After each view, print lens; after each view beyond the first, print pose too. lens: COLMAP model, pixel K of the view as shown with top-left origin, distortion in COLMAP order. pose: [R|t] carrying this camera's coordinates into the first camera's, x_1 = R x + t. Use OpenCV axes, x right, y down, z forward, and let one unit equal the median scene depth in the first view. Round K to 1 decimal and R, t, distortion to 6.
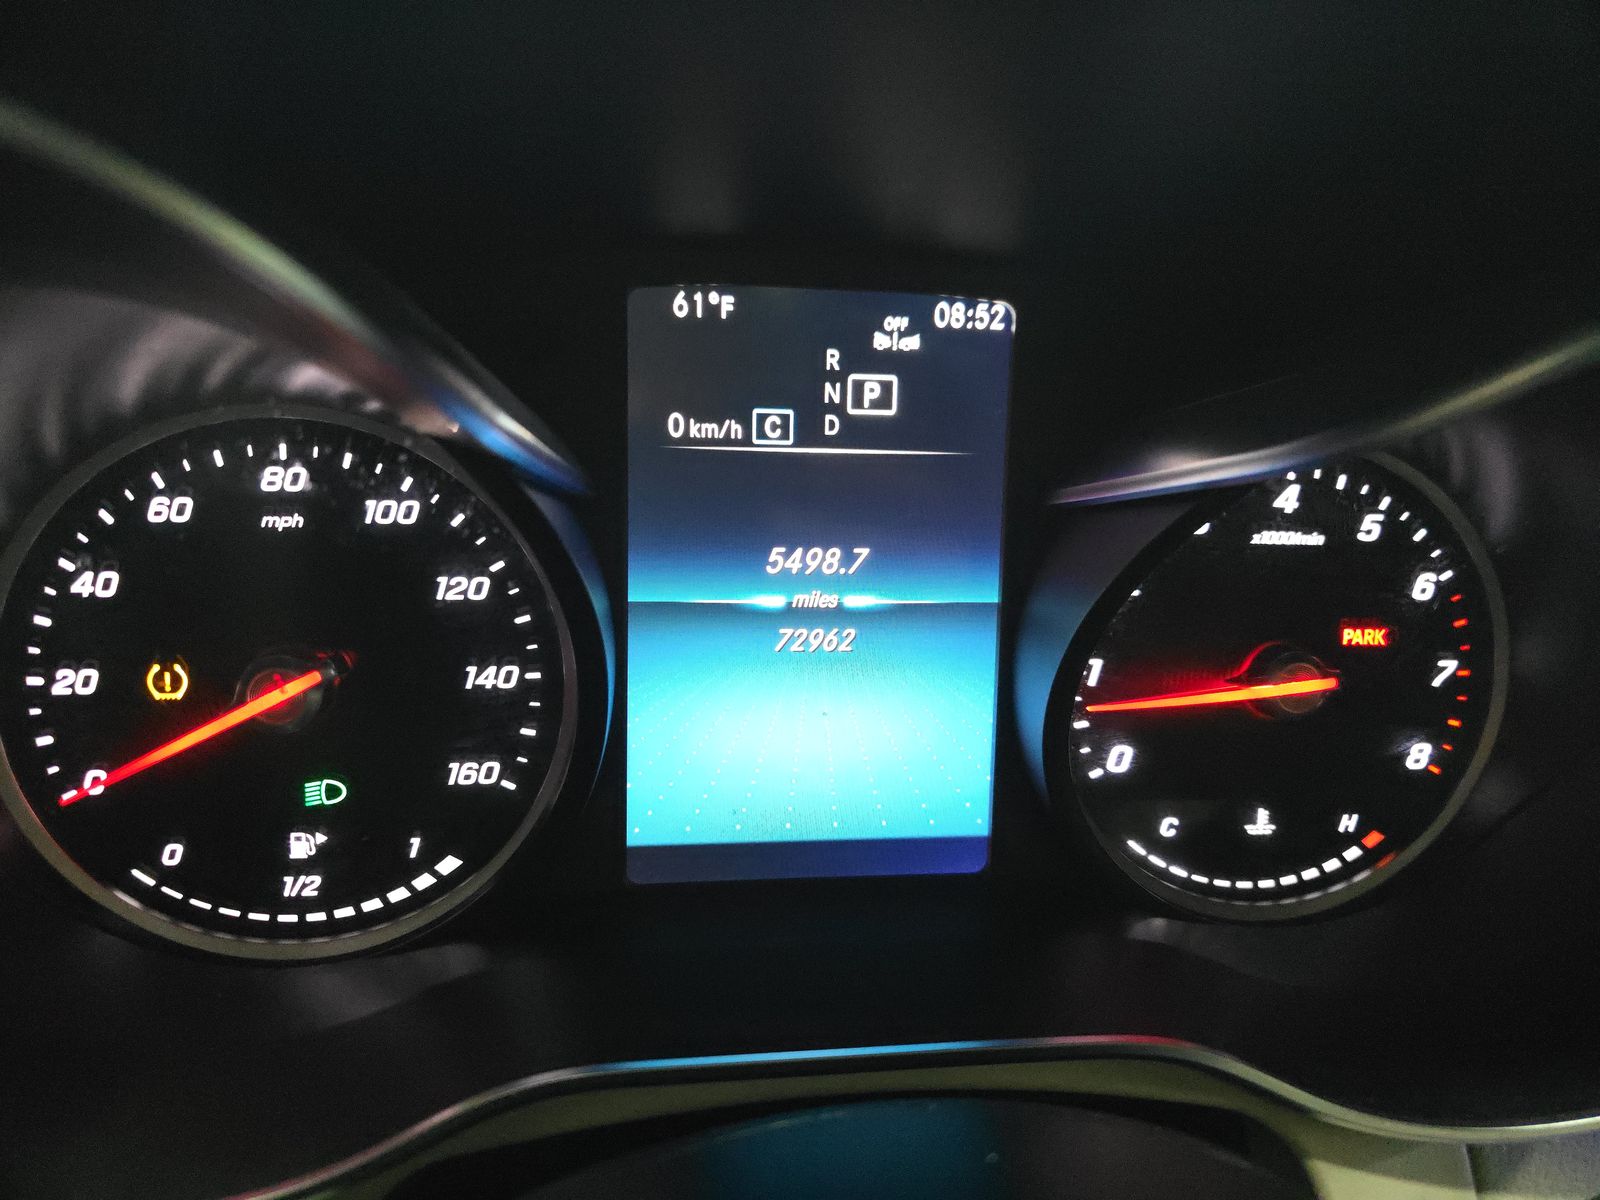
lens RADIAL K [[1297.9, 0, 800.0], [0, 1297.9, 600.0], [0, 0, 1]] dist [0.001841, -0.001348]
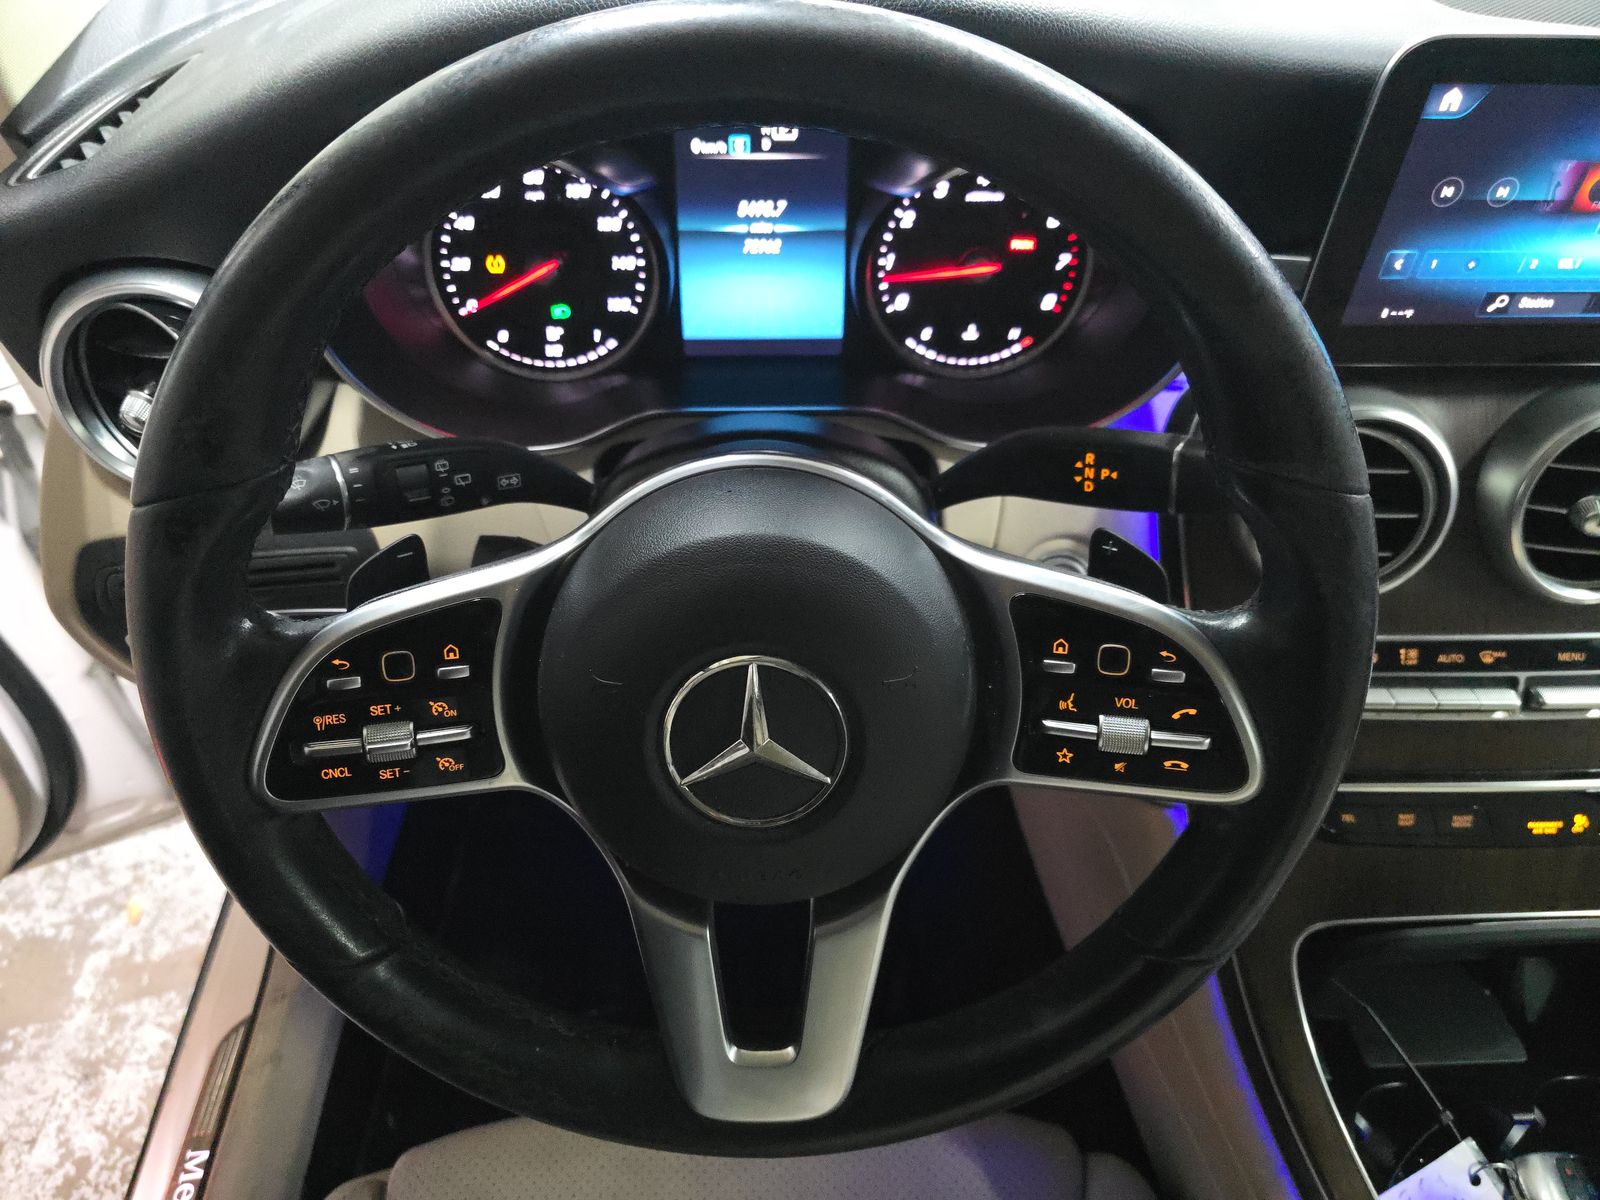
lens RADIAL K [[1072.6, 0, 800.0], [0, 1072.6, 600.0], [0, 0, 1]] dist [0.000384, 0.074596]
pose [[0.994565, 0.035913, -0.097728, 0.297203], [0.002453, 0.930286, 0.366828, -0.087330], [0.104089, -0.365074, 0.925141, -1.009854]]
